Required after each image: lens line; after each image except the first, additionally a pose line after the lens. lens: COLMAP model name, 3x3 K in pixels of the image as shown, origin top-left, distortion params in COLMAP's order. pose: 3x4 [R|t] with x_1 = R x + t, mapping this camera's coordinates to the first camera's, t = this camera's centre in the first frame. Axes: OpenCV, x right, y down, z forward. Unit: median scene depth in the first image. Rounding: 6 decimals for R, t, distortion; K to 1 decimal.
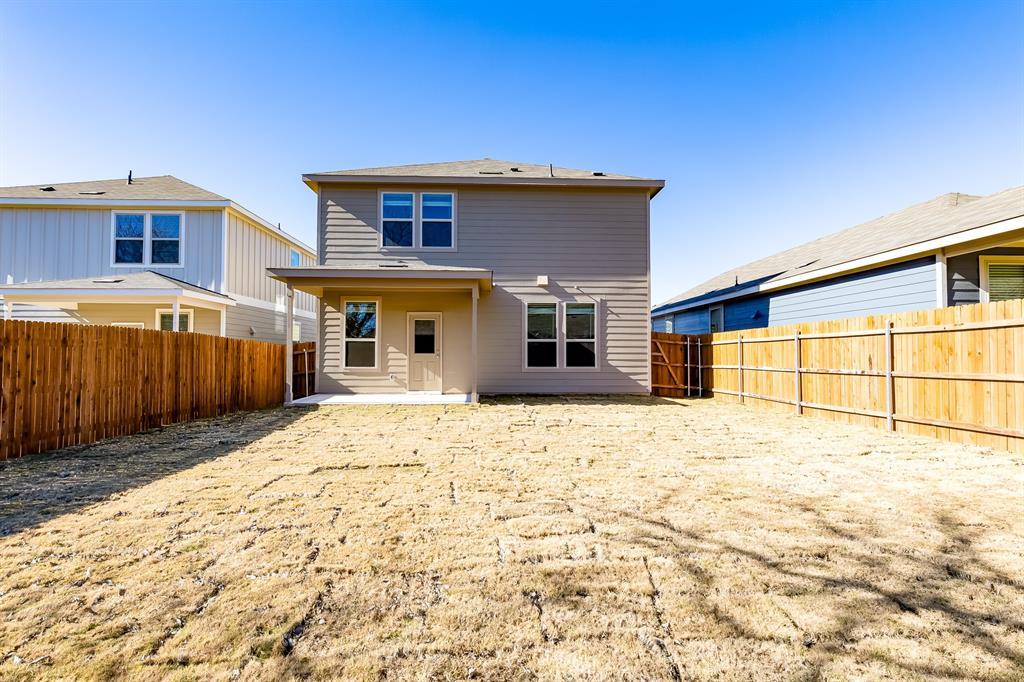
lens RADIAL K [[503.2, 0, 512.0], [0, 503.2, 341.0], [0, 0, 1]] dist [-0.000864, -0.000045]
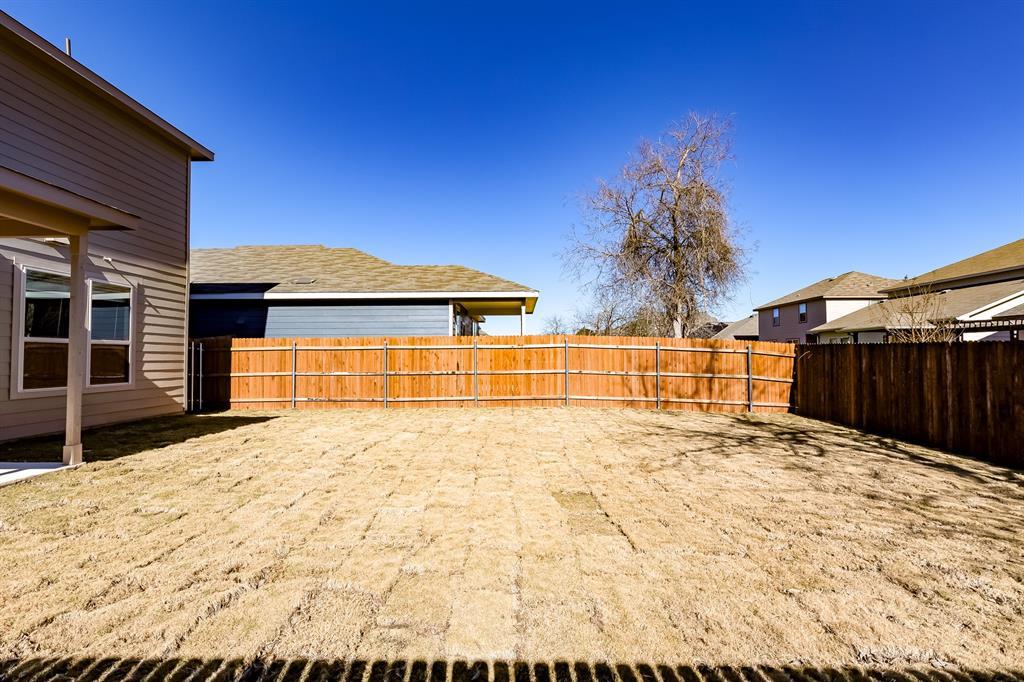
lens RADIAL K [[467.8, 0, 517.5], [0, 467.8, 341.5], [0, 0, 1]] dist [0.003740, 0.000978]
pose [[0.046296, 0.030285, 0.998469, -0.442896], [-0.024677, 0.999270, -0.029166, 0.002518], [-0.998623, -0.023289, 0.047009, 0.454314]]
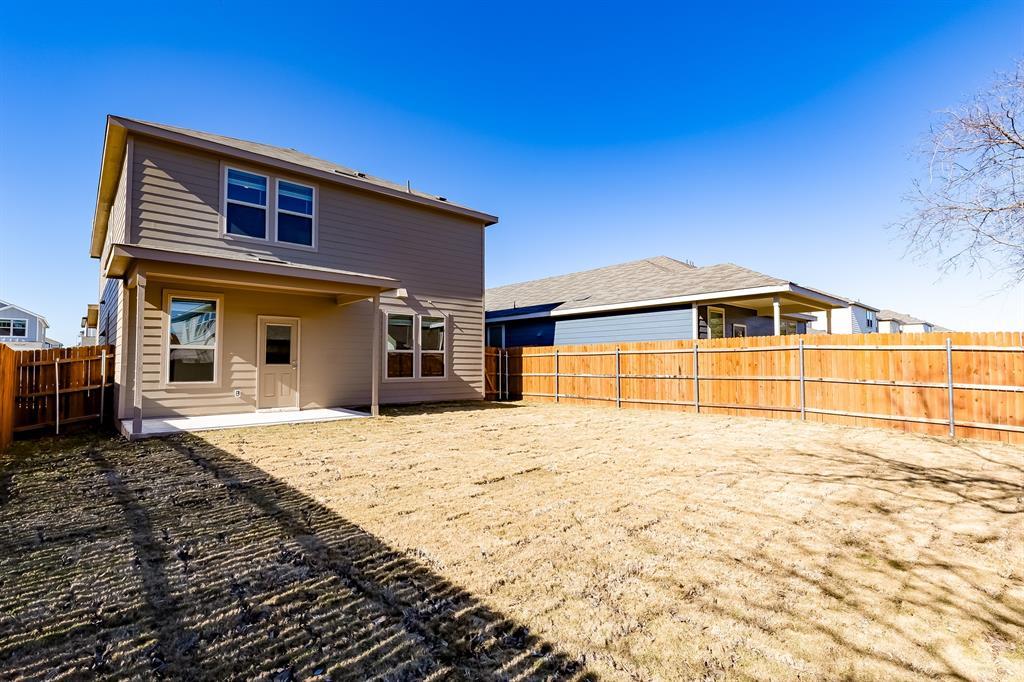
lens RADIAL K [[481.9, 0, 505.4], [0, 481.9, 344.4], [0, 0, 1]] dist [-0.000111, -0.000195]
pose [[0.778701, 0.023990, 0.626936, -0.386855], [-0.015897, 0.999702, -0.018508, -0.000464], [-0.627193, 0.004446, 0.778851, 0.109647]]
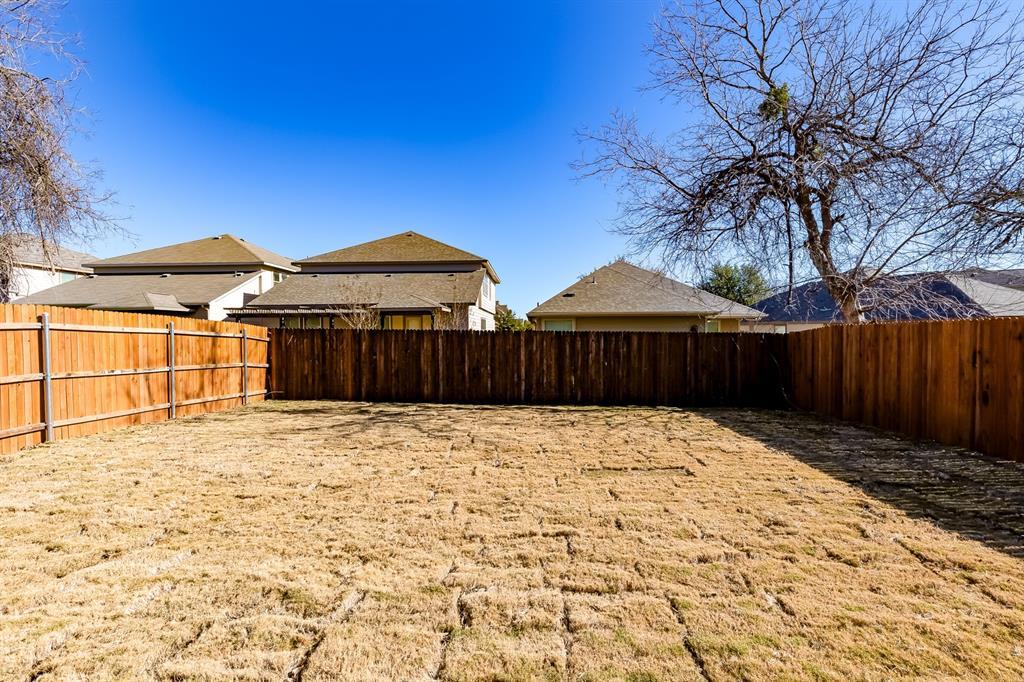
lens RADIAL K [[503.2, 0, 512.0], [0, 503.2, 341.0], [0, 0, 1]] dist [-0.000864, -0.000045]
pose [[-0.996169, 0.003746, 0.087369, -0.056391], [0.002936, 0.999951, -0.009405, 0.002622], [-0.087400, -0.009113, -0.996132, 0.848916]]
